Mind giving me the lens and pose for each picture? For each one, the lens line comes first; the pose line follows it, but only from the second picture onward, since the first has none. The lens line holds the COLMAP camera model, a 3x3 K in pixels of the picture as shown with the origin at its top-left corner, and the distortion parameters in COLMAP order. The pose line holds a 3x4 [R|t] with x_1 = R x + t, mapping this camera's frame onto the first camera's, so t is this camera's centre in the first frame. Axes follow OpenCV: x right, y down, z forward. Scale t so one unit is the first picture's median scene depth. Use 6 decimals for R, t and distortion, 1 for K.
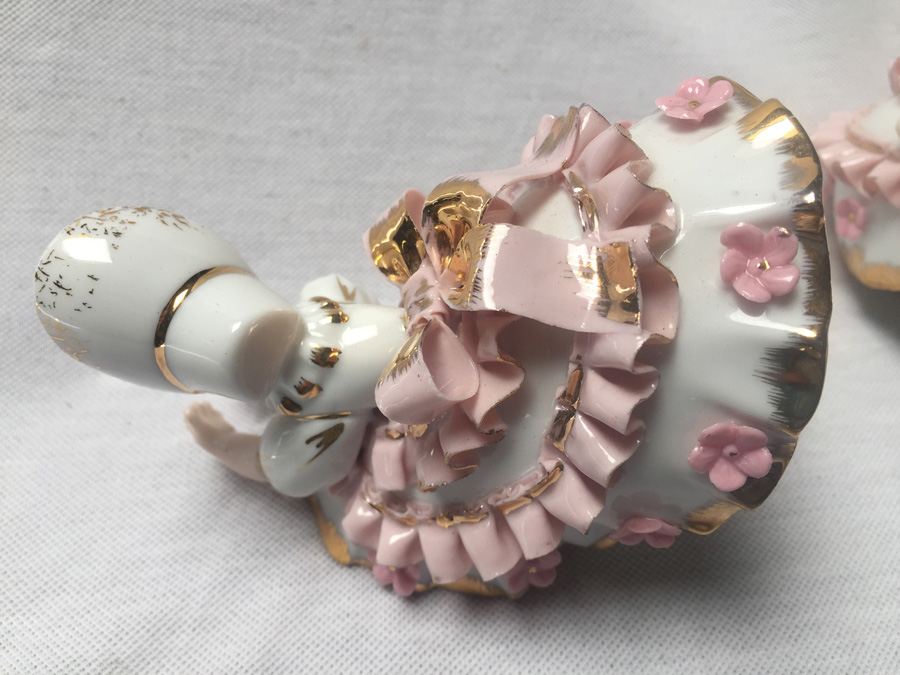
lens RADIAL K [[770.2, 0, 450.0], [0, 770.2, 337.5], [0, 0, 1]] dist [0.067949, -0.125751]
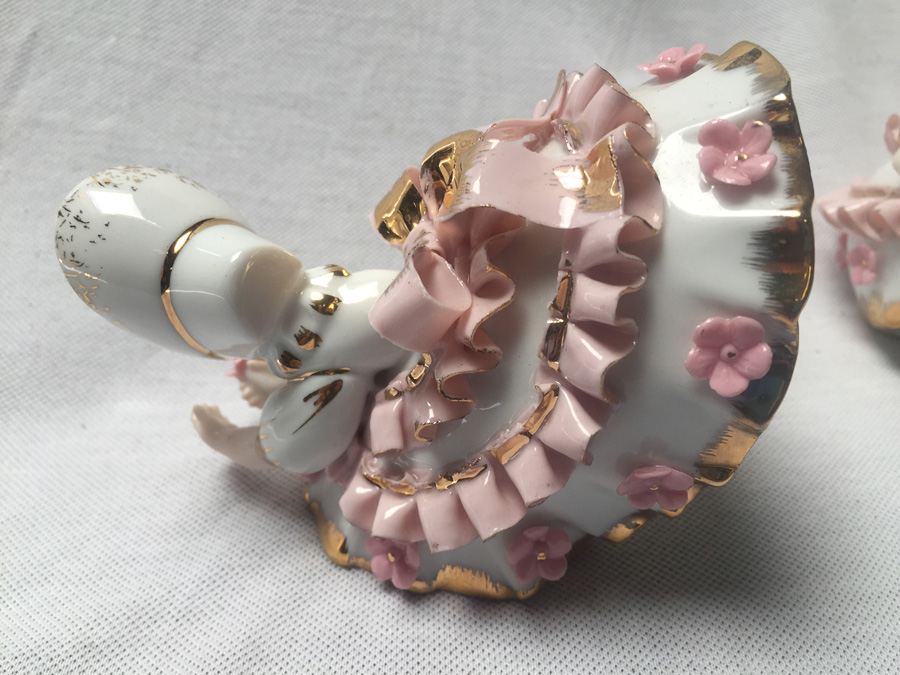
lens RADIAL K [[770.2, 0, 450.0], [0, 770.2, 337.5], [0, 0, 1]] dist [0.067949, -0.125751]
pose [[0.998313, -0.008089, -0.057491, 0.053552], [-0.007215, 0.965287, -0.261093, 0.290749], [0.057607, 0.261067, 0.963600, 0.033198]]
